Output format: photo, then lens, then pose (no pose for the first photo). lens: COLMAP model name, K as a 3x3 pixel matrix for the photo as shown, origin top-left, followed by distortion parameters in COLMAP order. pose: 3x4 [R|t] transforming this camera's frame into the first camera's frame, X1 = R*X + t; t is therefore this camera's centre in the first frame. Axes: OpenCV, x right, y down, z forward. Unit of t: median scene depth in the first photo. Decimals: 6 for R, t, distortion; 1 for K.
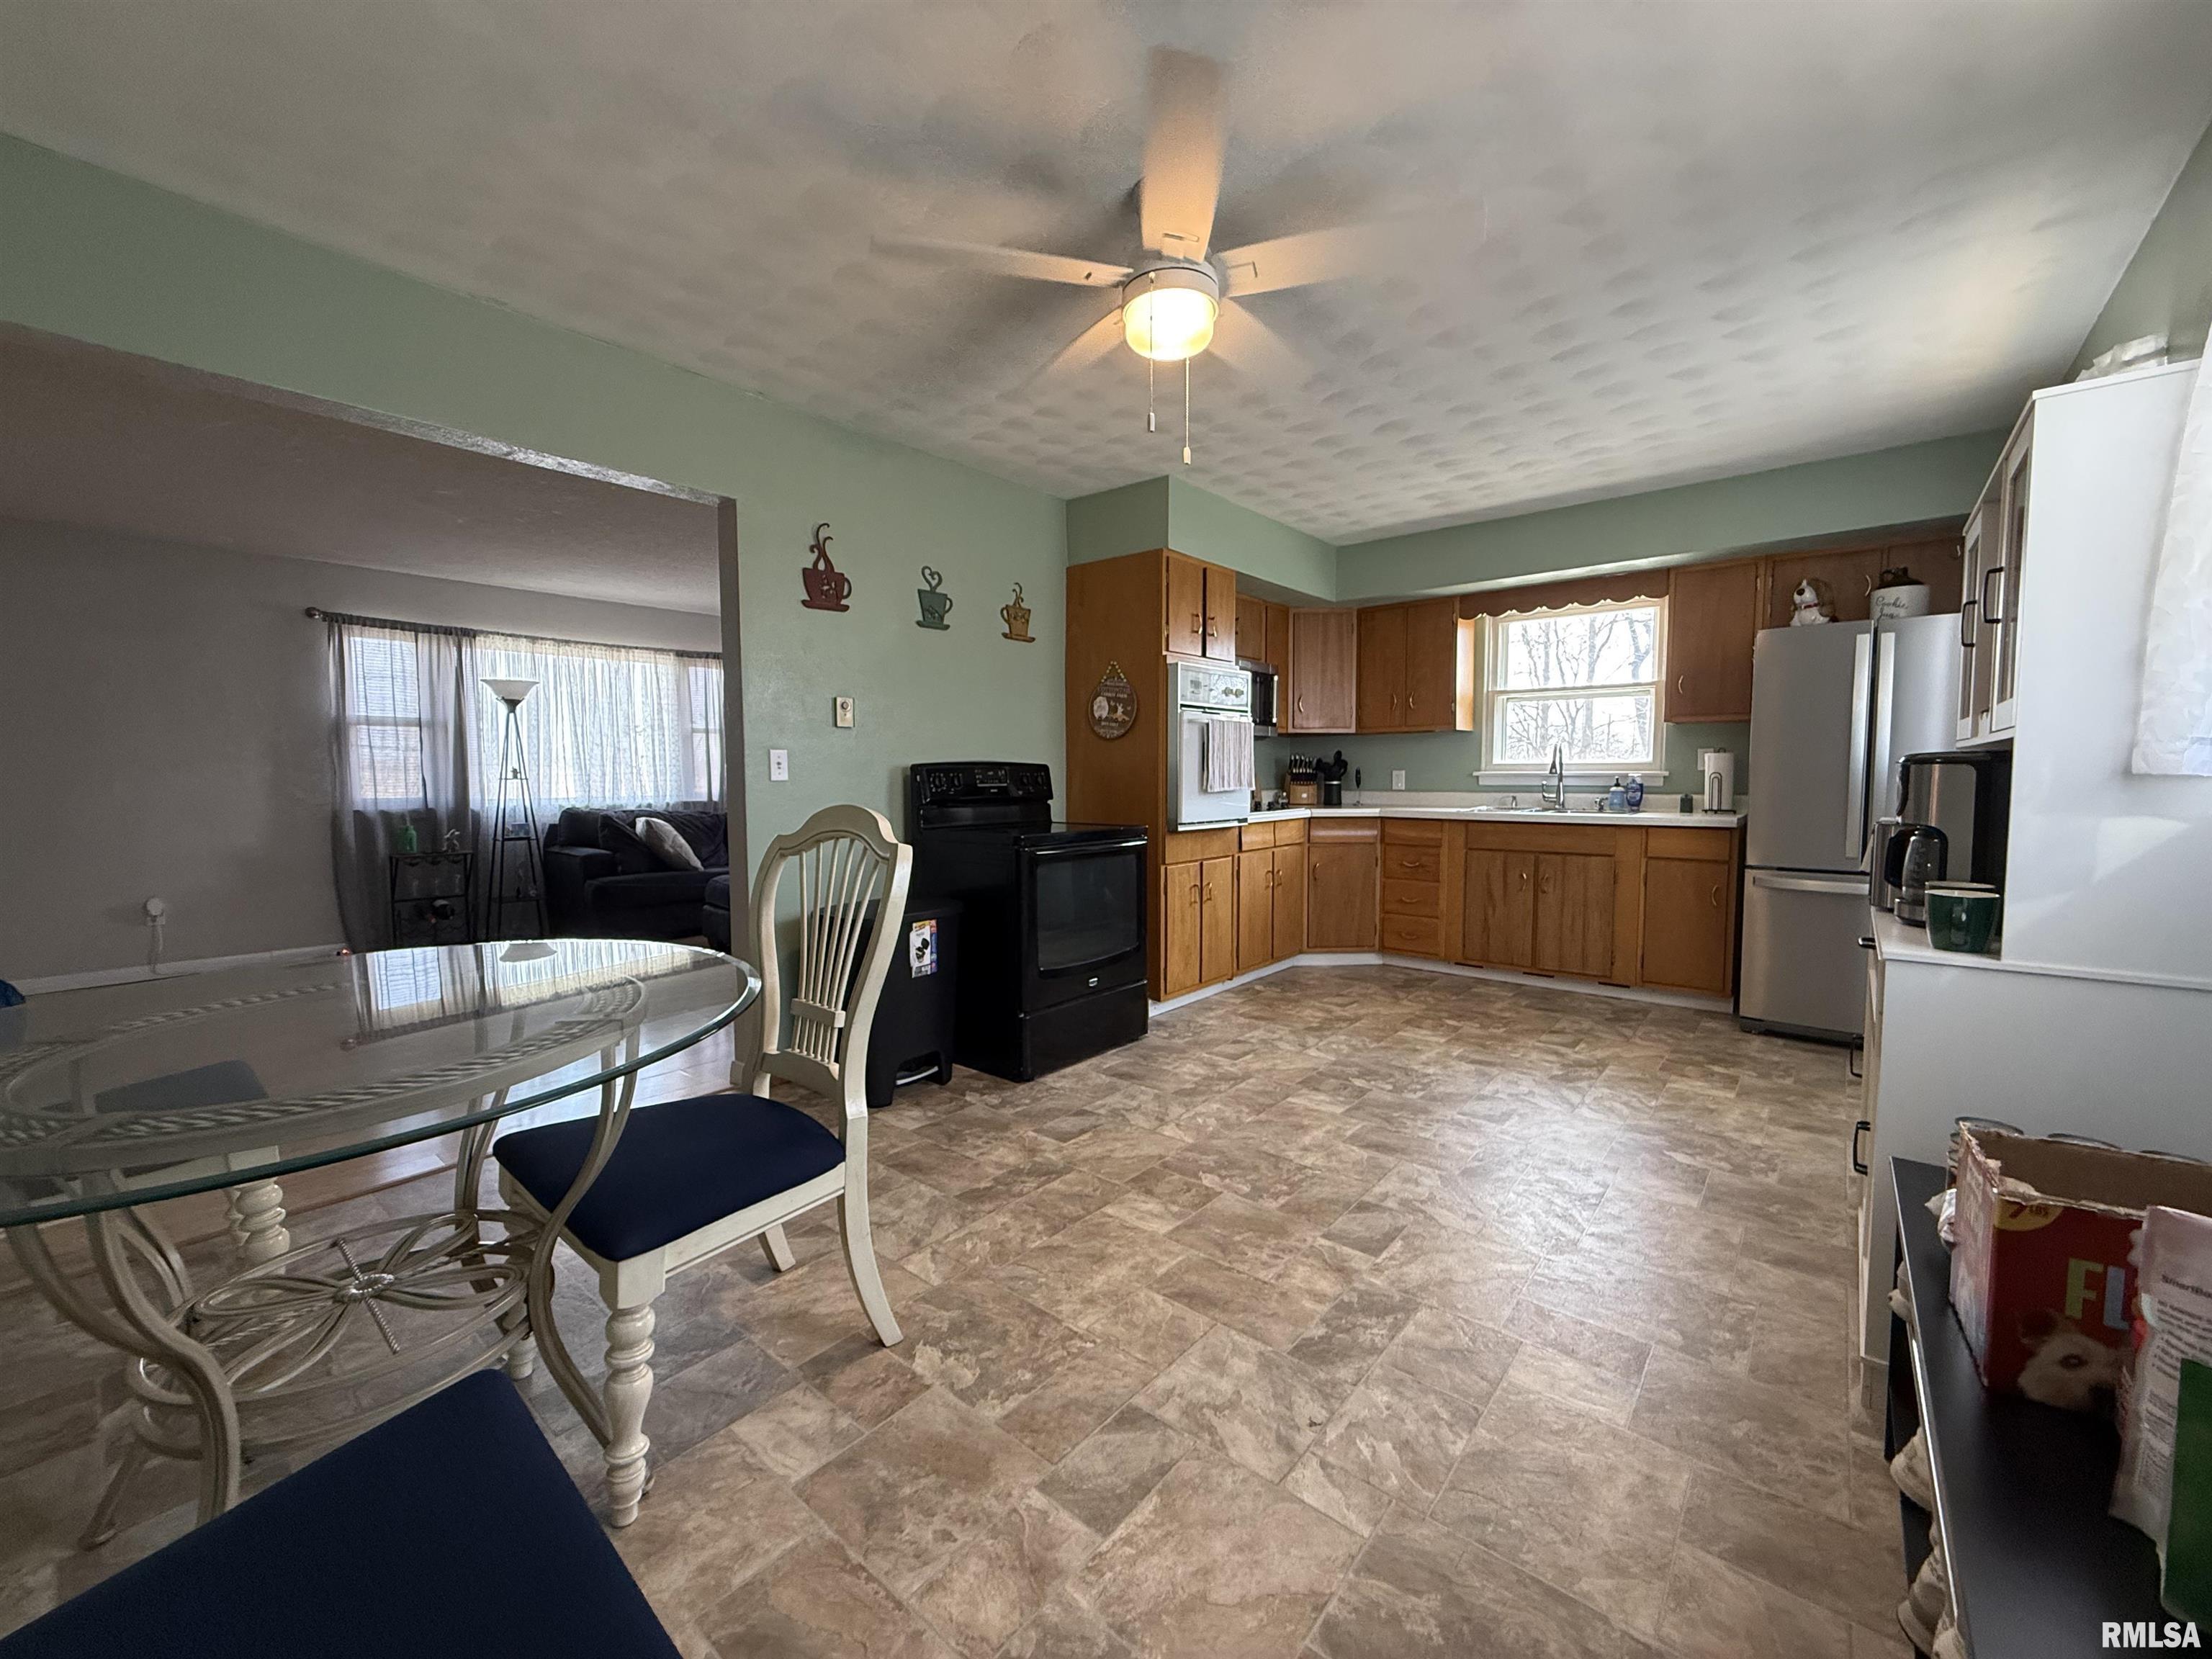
lens RADIAL K [[877.8, 0, 1104.6], [0, 877.8, 823.4], [0, 0, 1]] dist [0.000521, 0.000418]
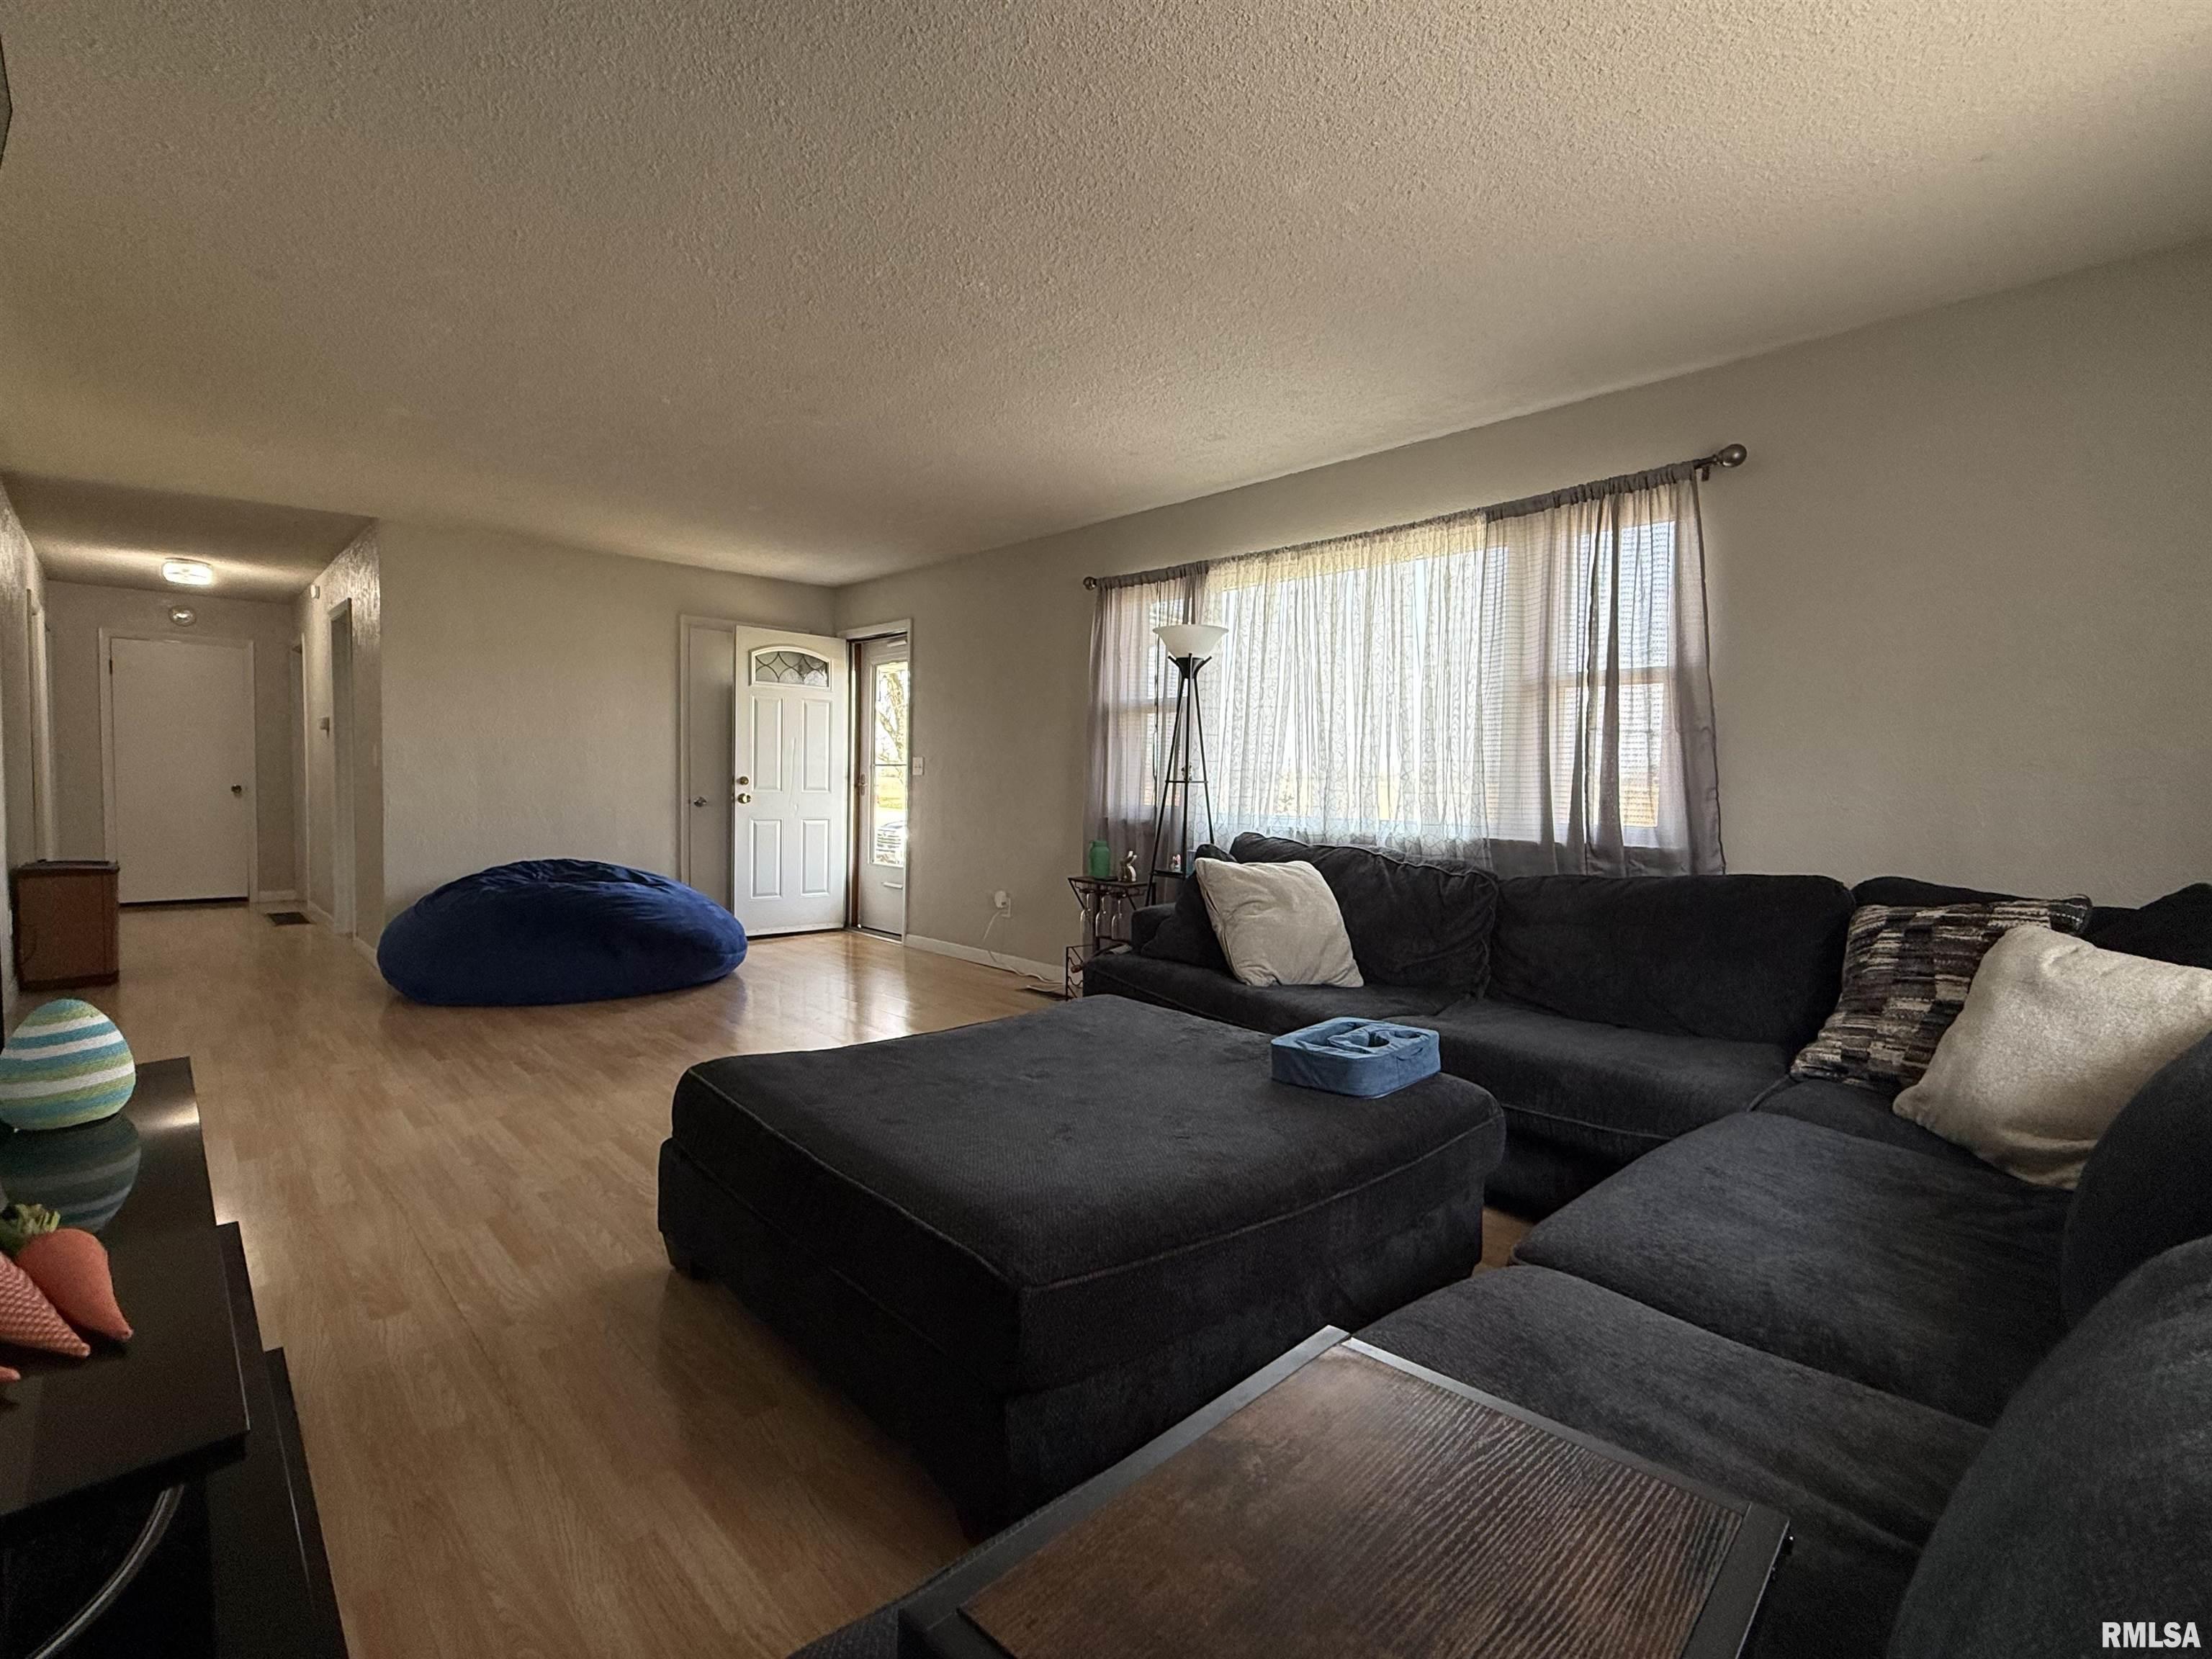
lens RADIAL K [[1020.7, 0, 1107.5], [0, 1020.7, 820.7], [0, 0, 1]] dist [0.001700, 0.000060]
pose [[-0.104614, 0.044338, -0.993524, 0.061825], [-0.075309, 0.995784, 0.052369, -0.042572], [0.991657, 0.080299, -0.100834, 0.766138]]
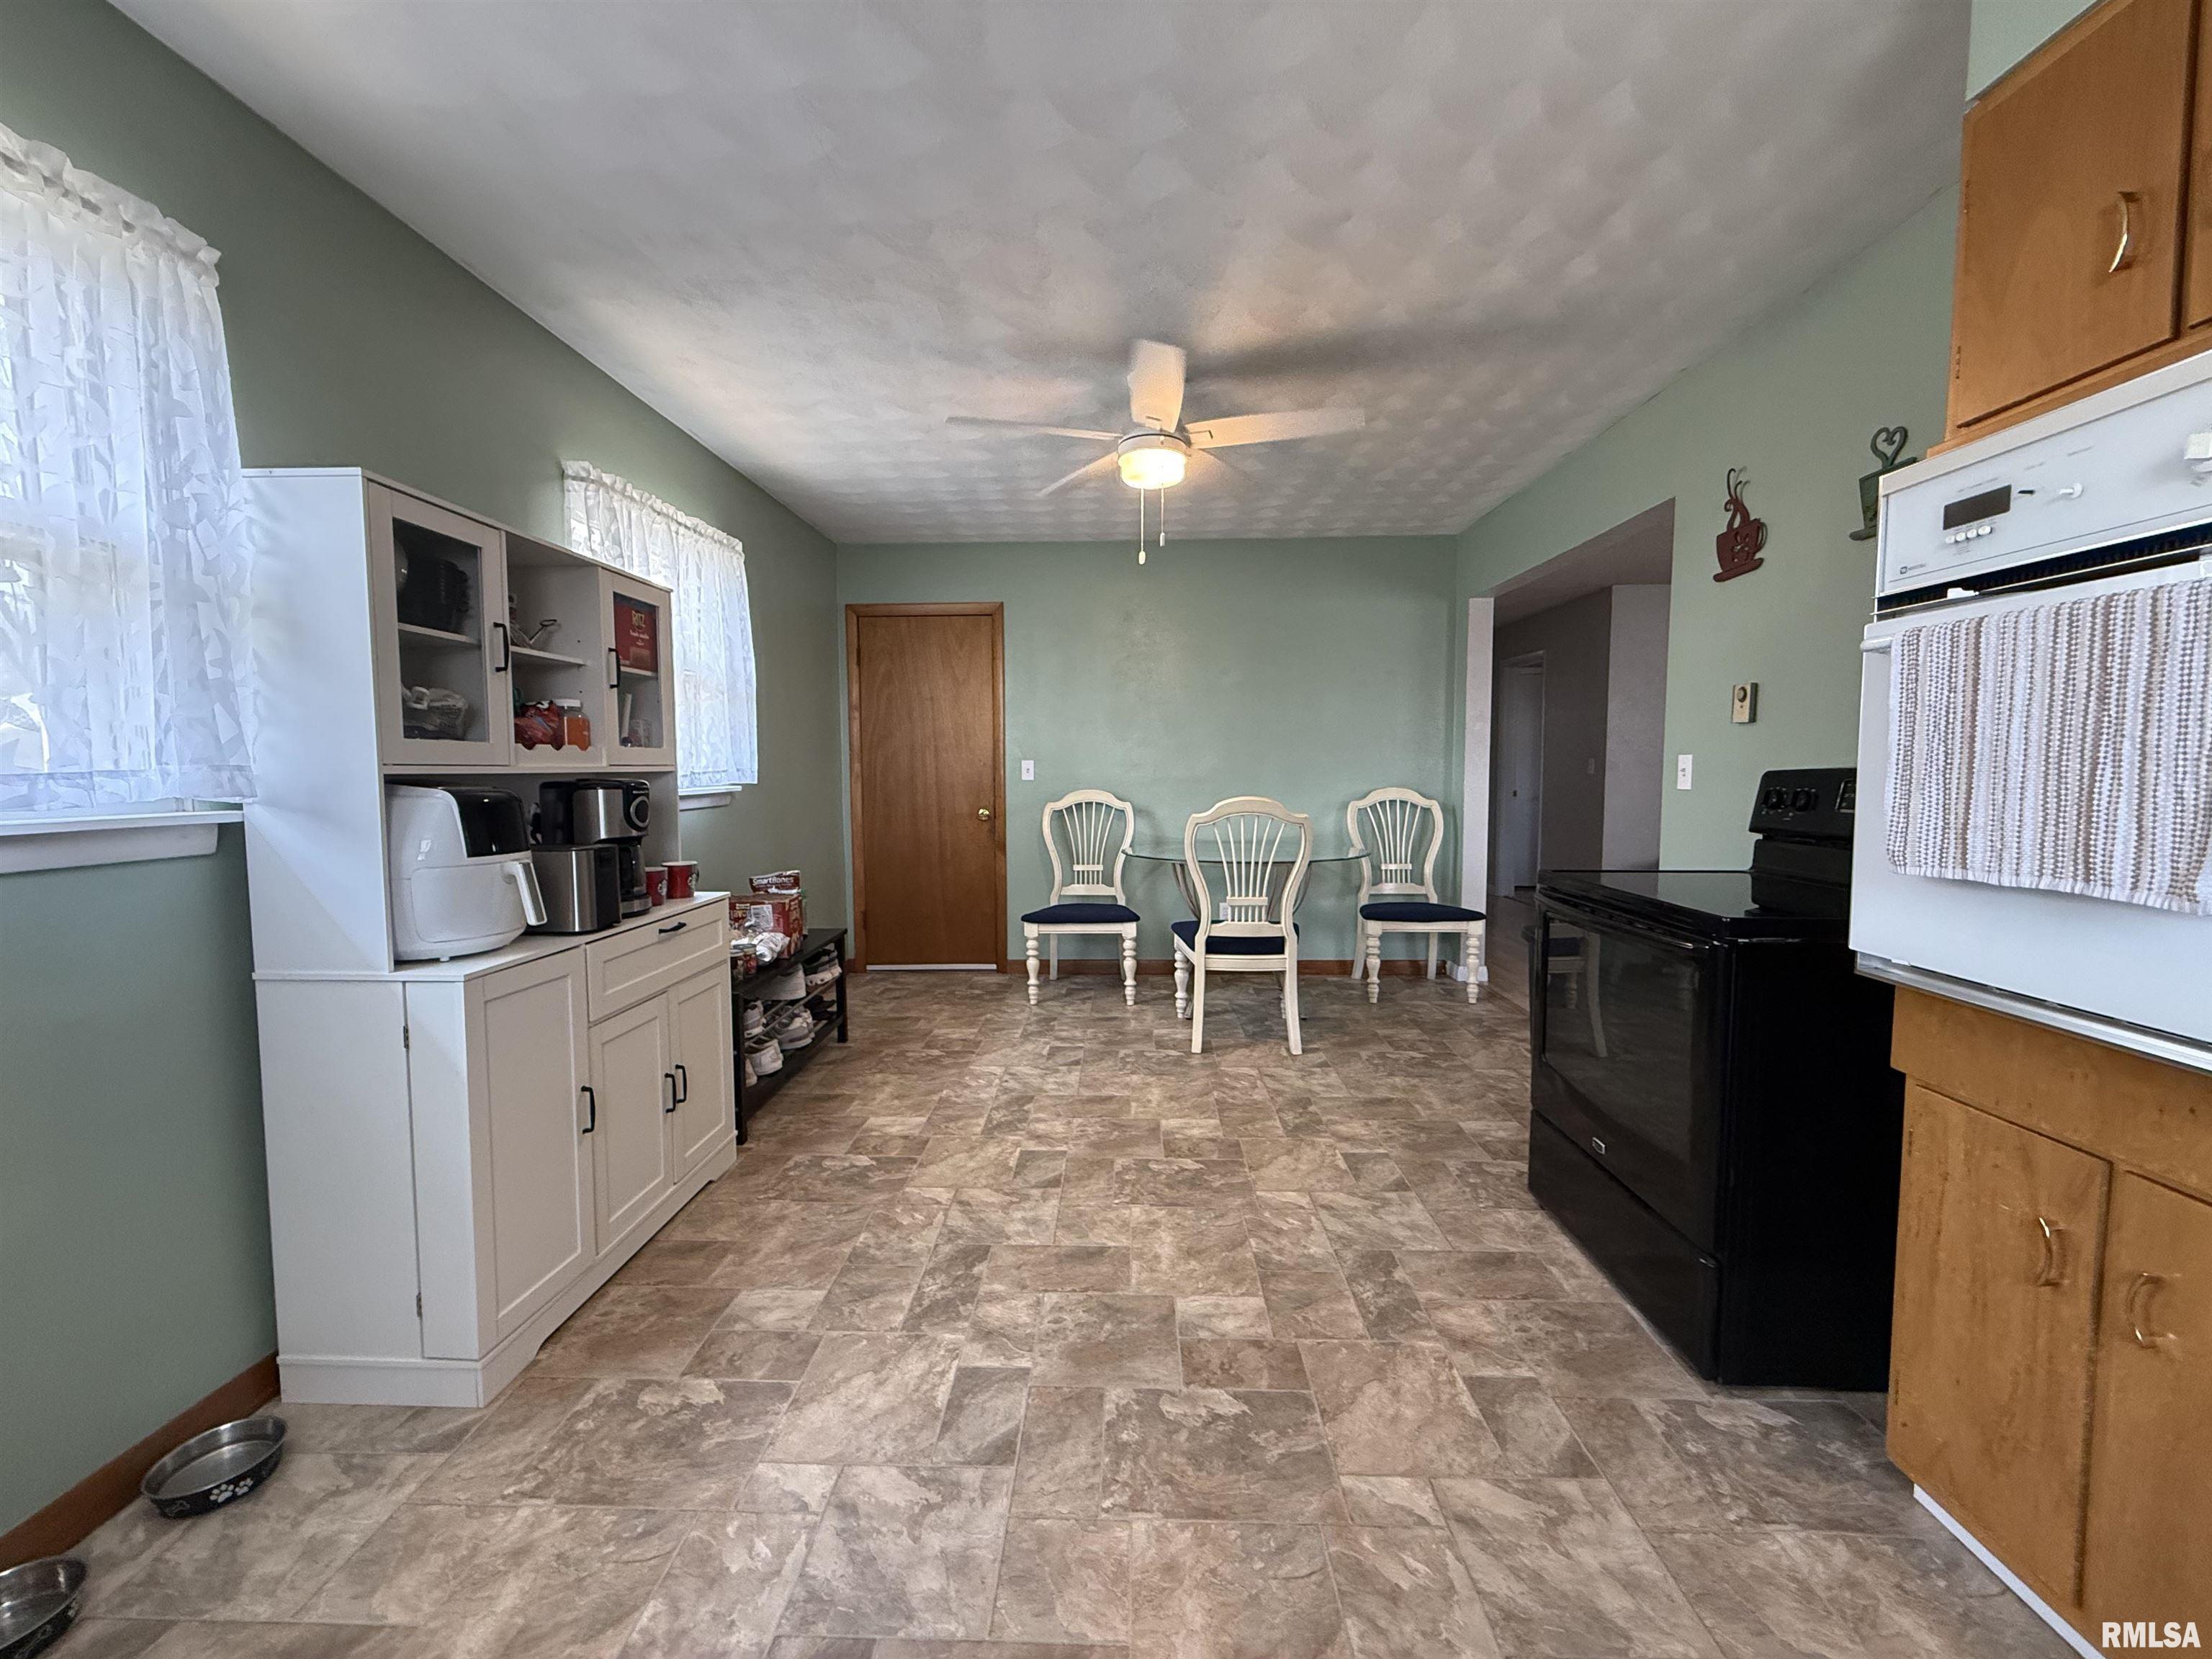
lens RADIAL K [[877.8, 0, 1099.0], [0, 877.8, 828.1], [0, 0, 1]] dist [0.000521, 0.000418]
pose [[-0.789712, 0.051797, -0.611287, 0.636695], [-0.027328, 0.992470, 0.119400, -0.097524], [0.612869, 0.110997, -0.782350, 1.303607]]
